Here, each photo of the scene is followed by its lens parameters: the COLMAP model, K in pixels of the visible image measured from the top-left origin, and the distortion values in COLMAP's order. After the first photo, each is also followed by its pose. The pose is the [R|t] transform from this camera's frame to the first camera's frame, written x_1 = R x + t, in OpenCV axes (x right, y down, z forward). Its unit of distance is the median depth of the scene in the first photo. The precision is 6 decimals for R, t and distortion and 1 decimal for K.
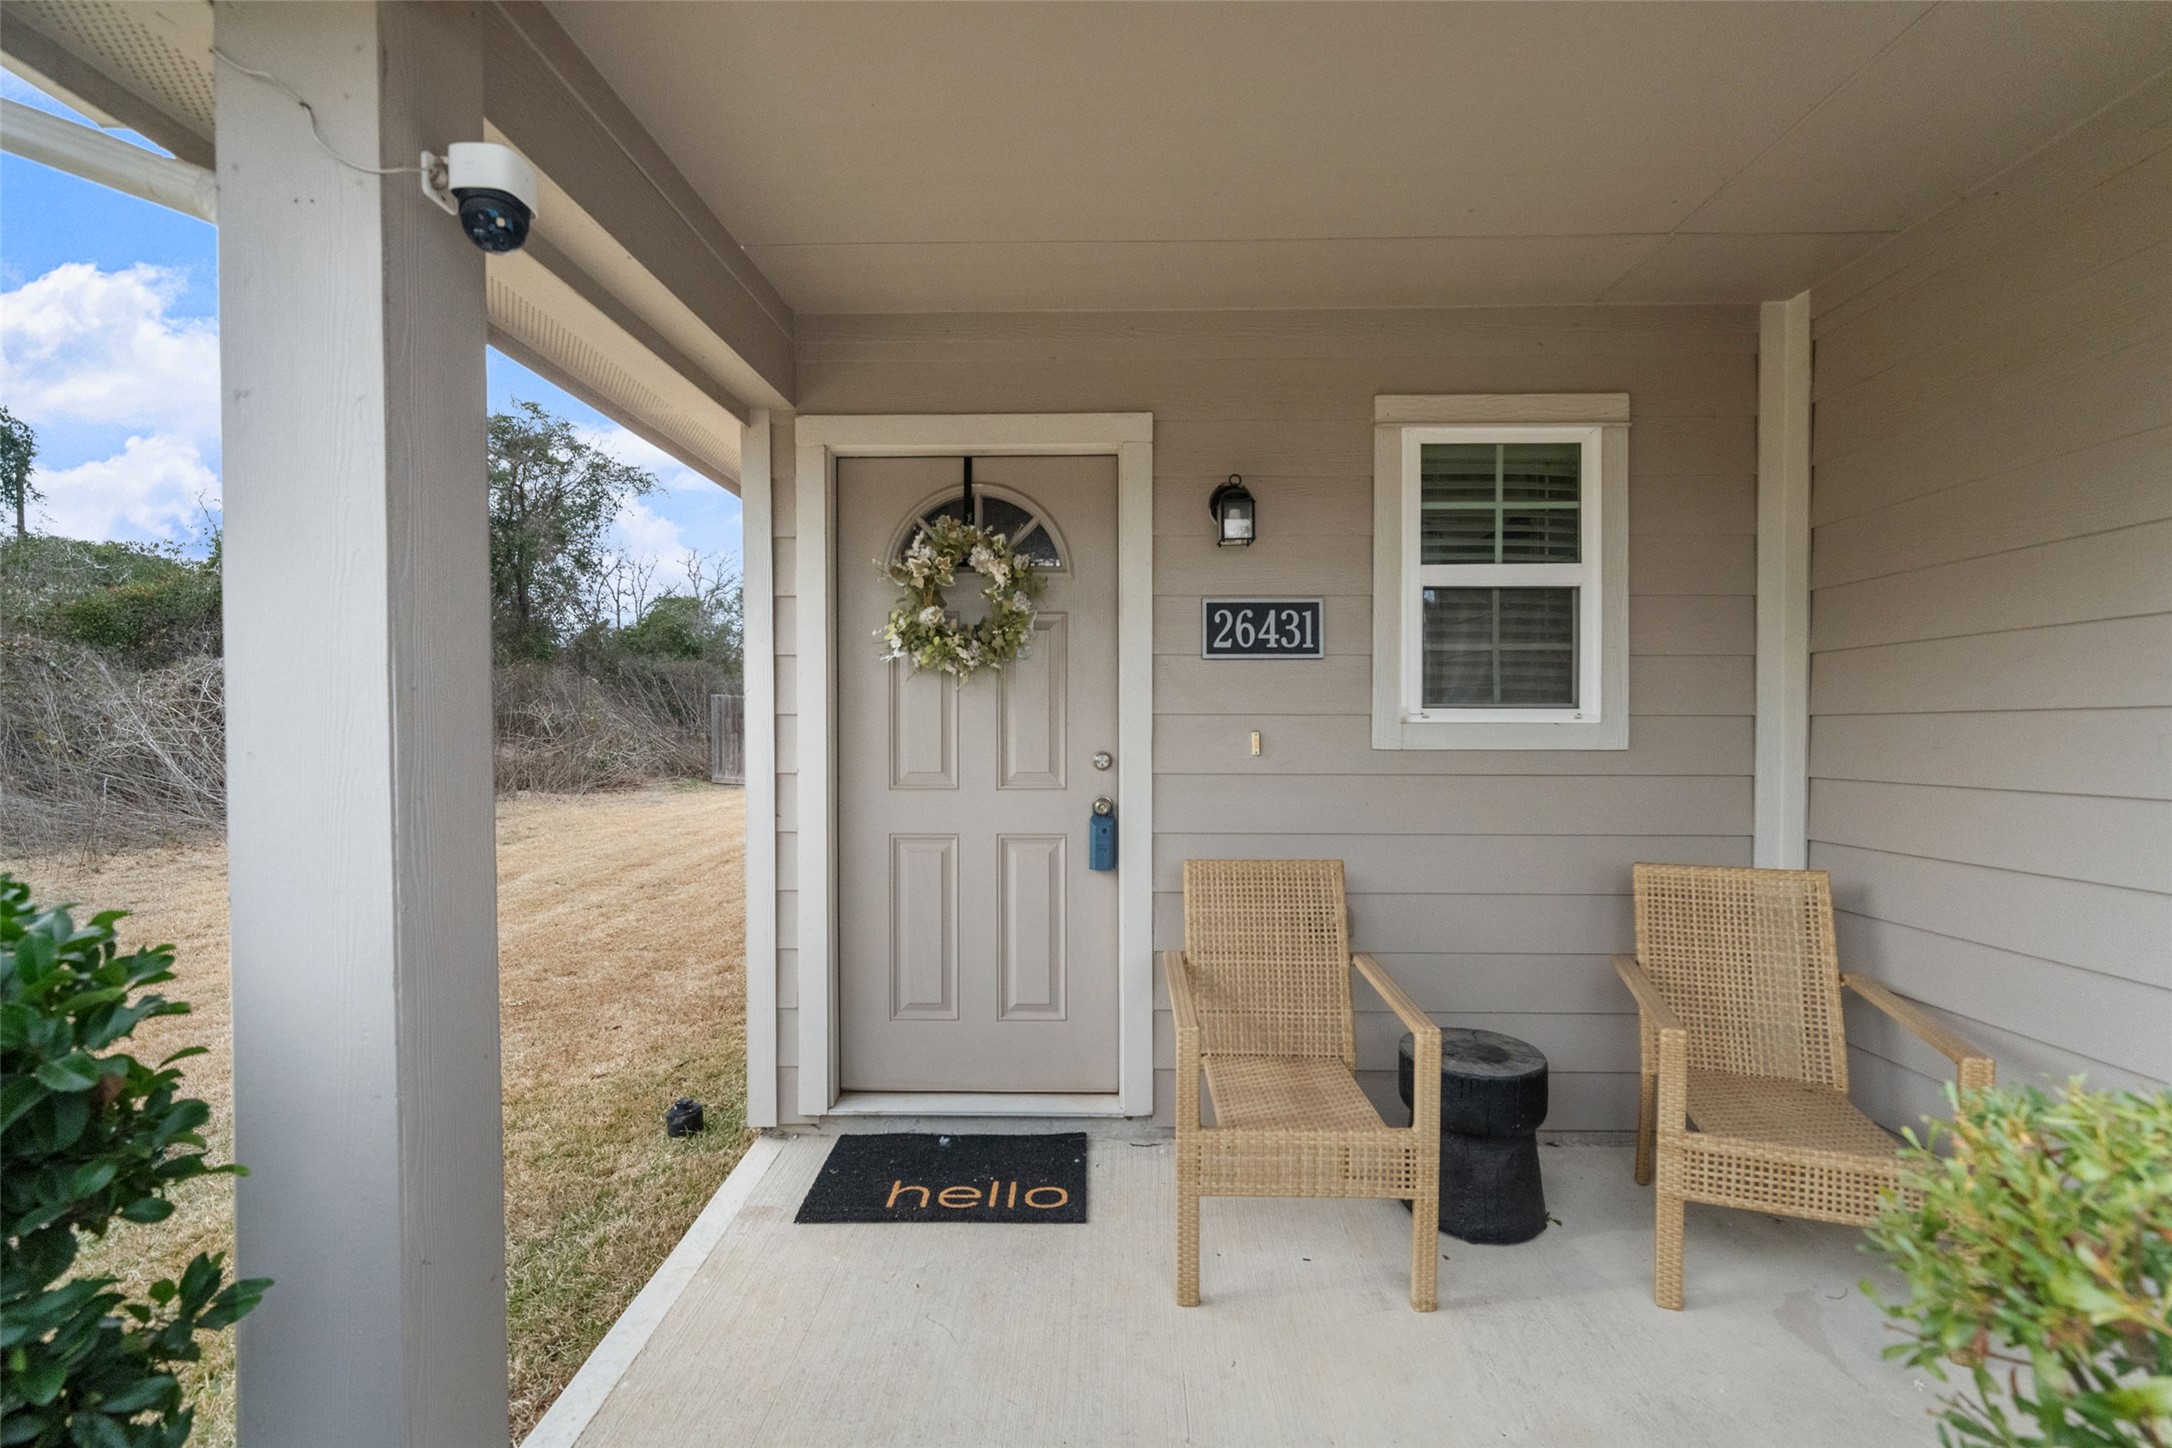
lens RADIAL K [[952.1, 0, 1091.9], [0, 952.1, 710.5], [0, 0, 1]] dist [-0.000538, -0.000269]
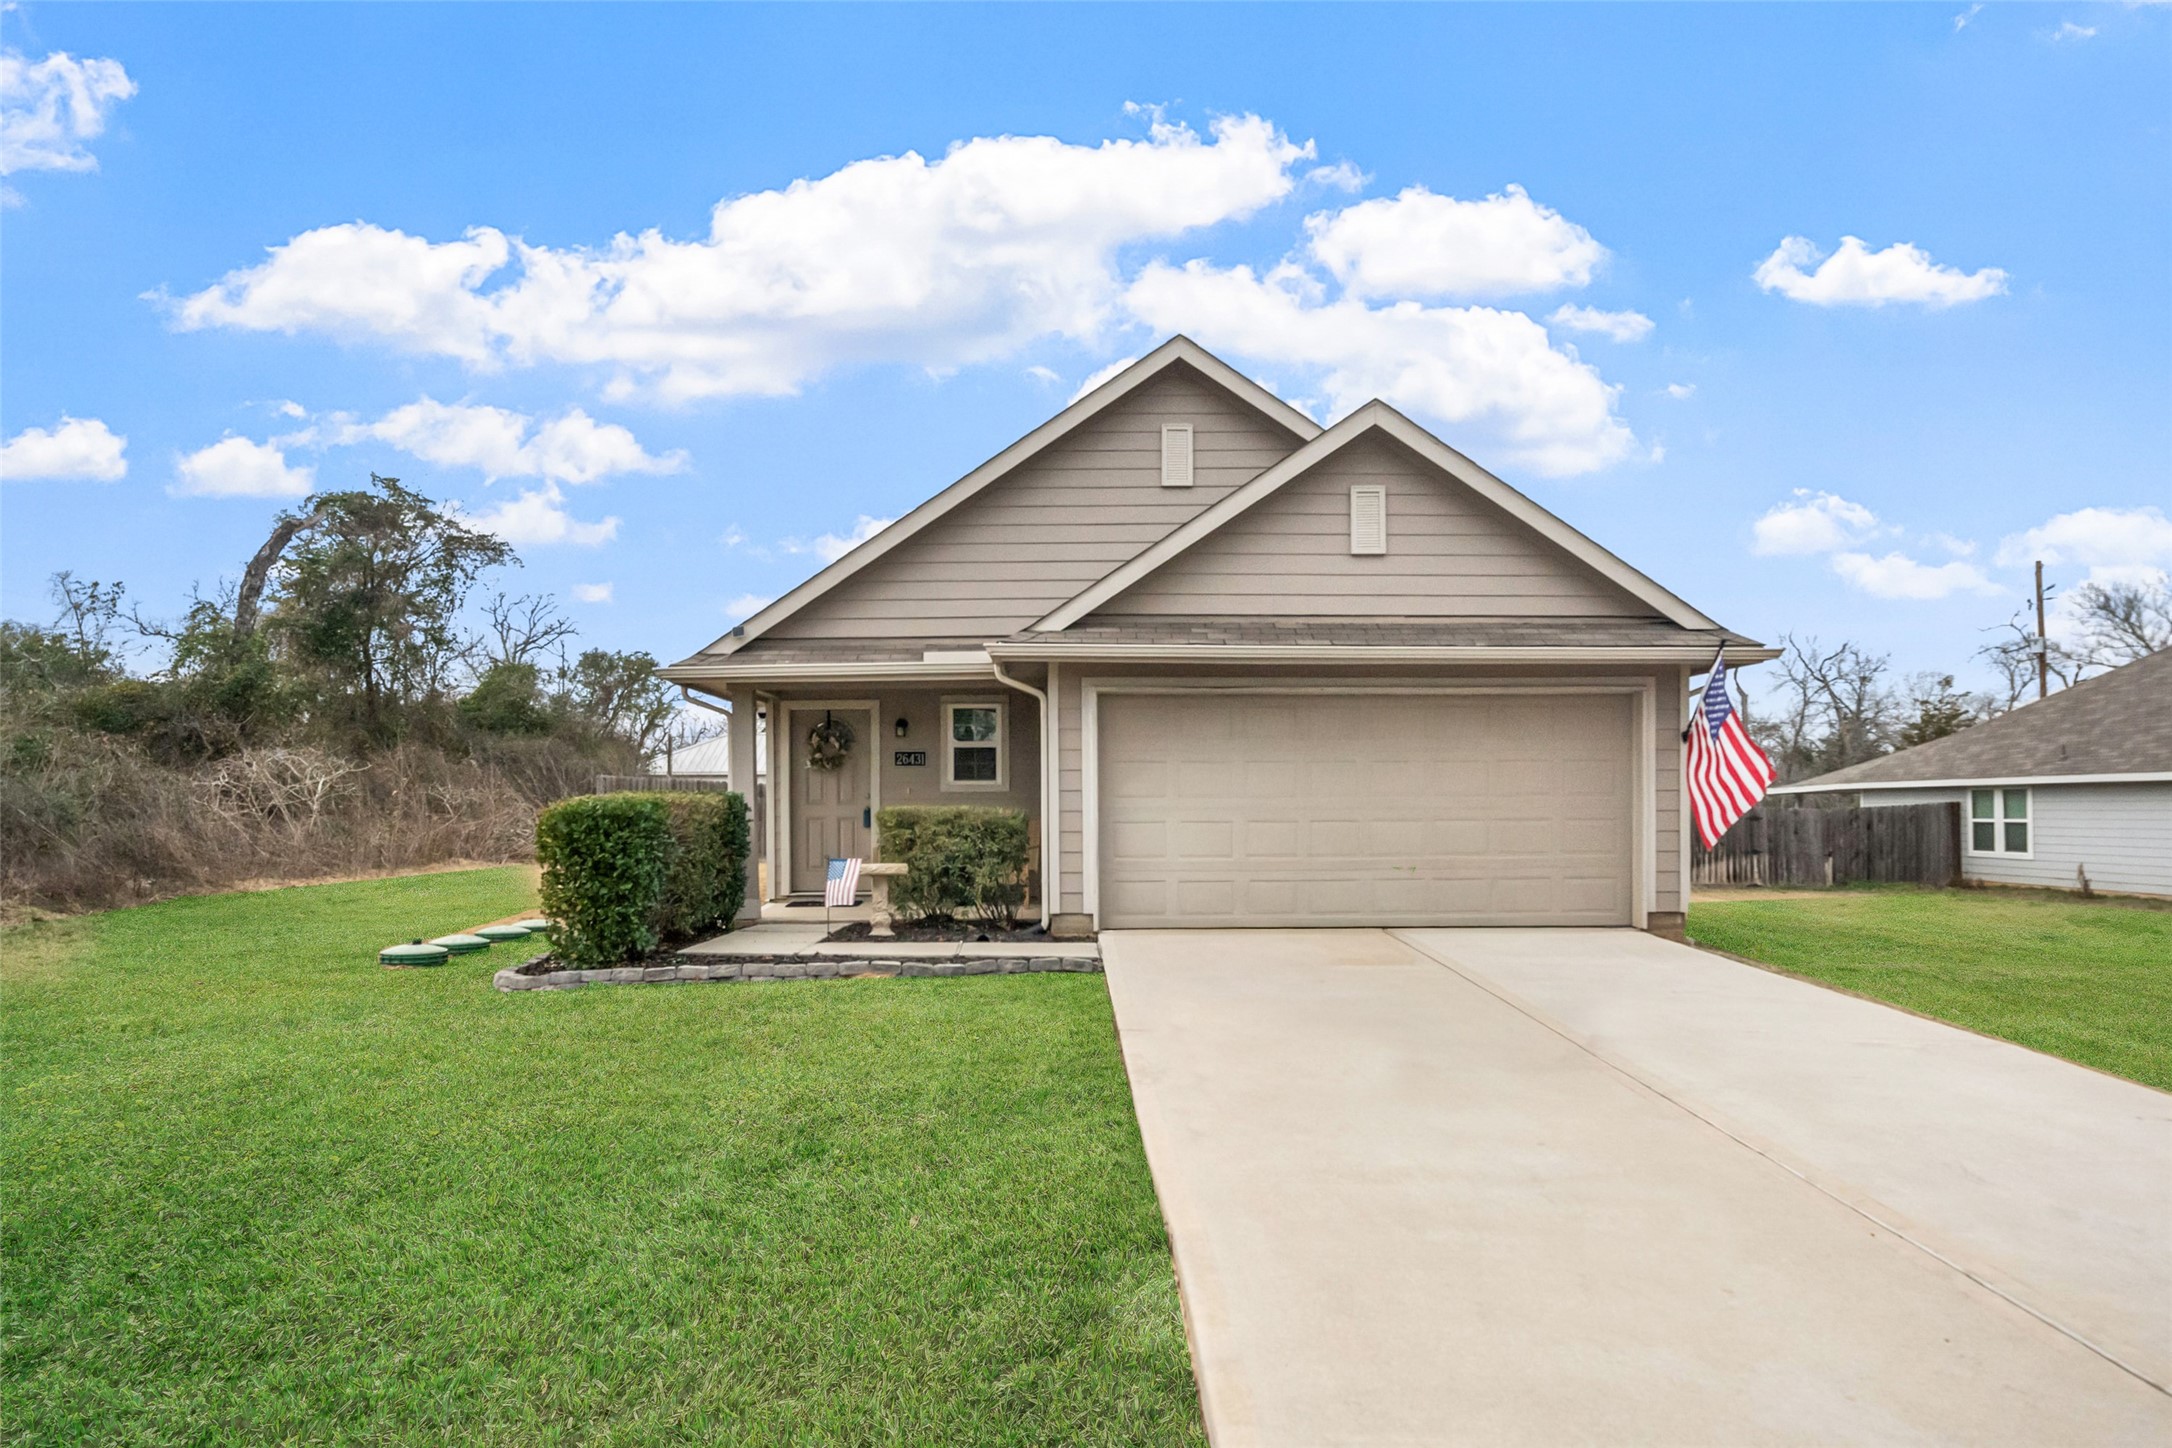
lens RADIAL K [[1385.0, 0, 1084.0], [0, 1385.0, 793.6], [0, 0, 1]] dist [-0.000192, 0.000835]
pose [[0.999041, -0.003987, 0.043611, 0.605981], [0.003911, 0.999991, 0.001830, 0.038356], [-0.043618, -0.001658, 0.999047, -4.278085]]
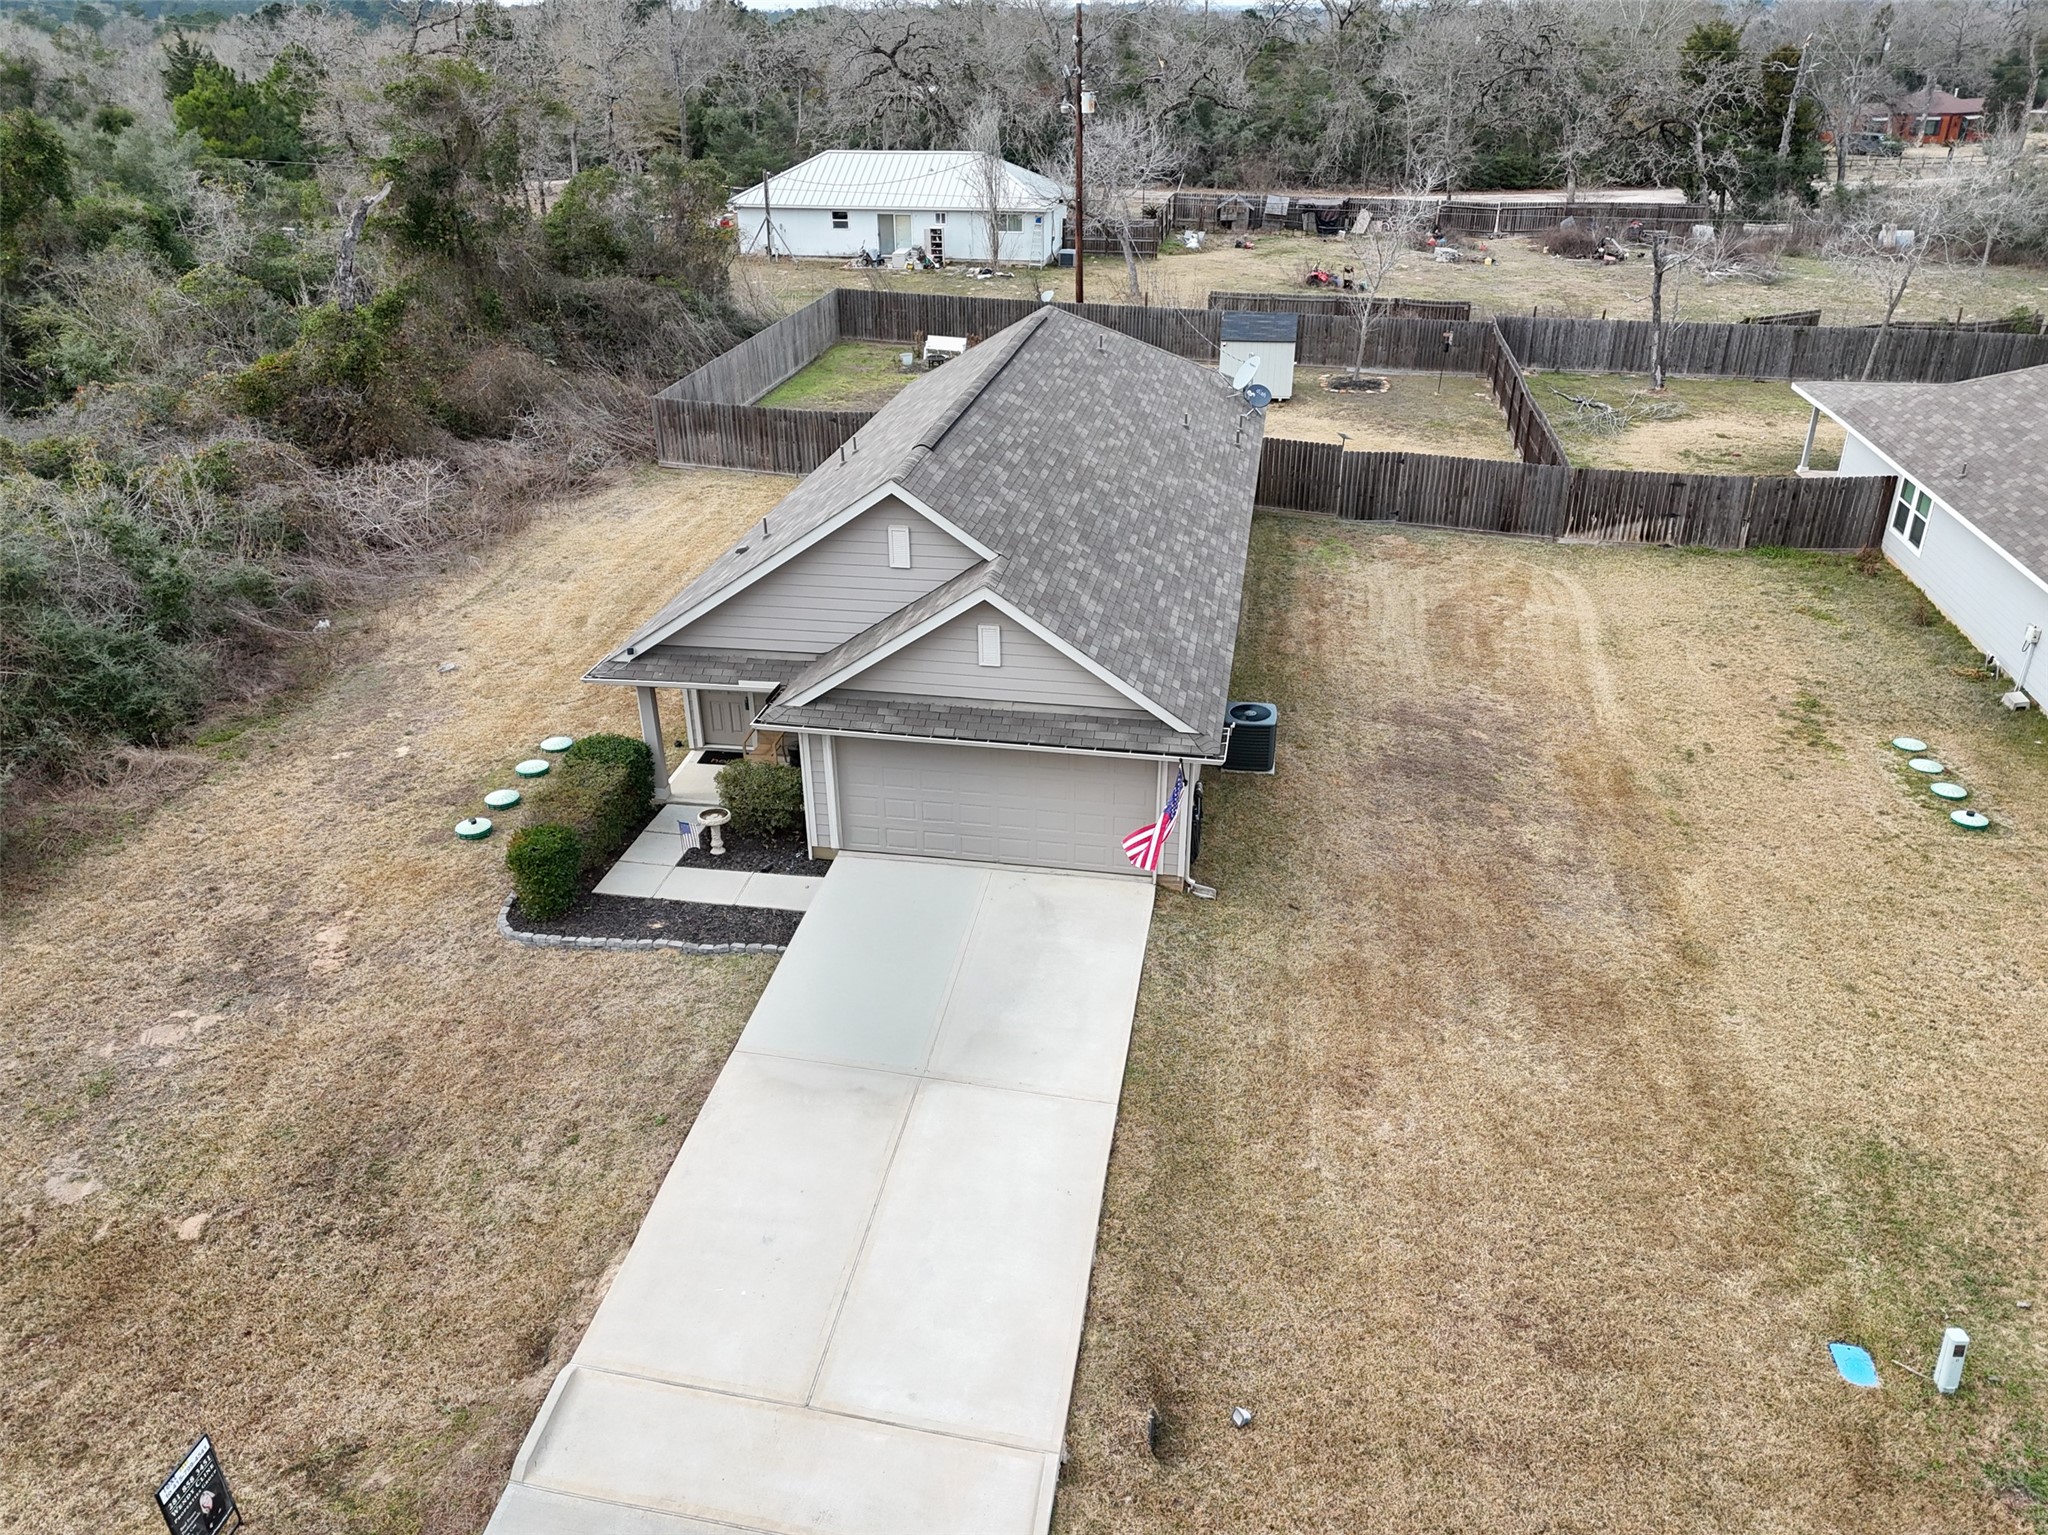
lens RADIAL K [[1505.3, 0, 1024.6], [0, 1505.3, 756.5], [0, 0, 1]] dist [0.078693, -0.073133]
pose [[0.989174, 0.057091, -0.135189, 2.841945], [0.010747, 0.890565, 0.454730, -3.602394], [0.146355, -0.451260, 0.880309, -6.675636]]
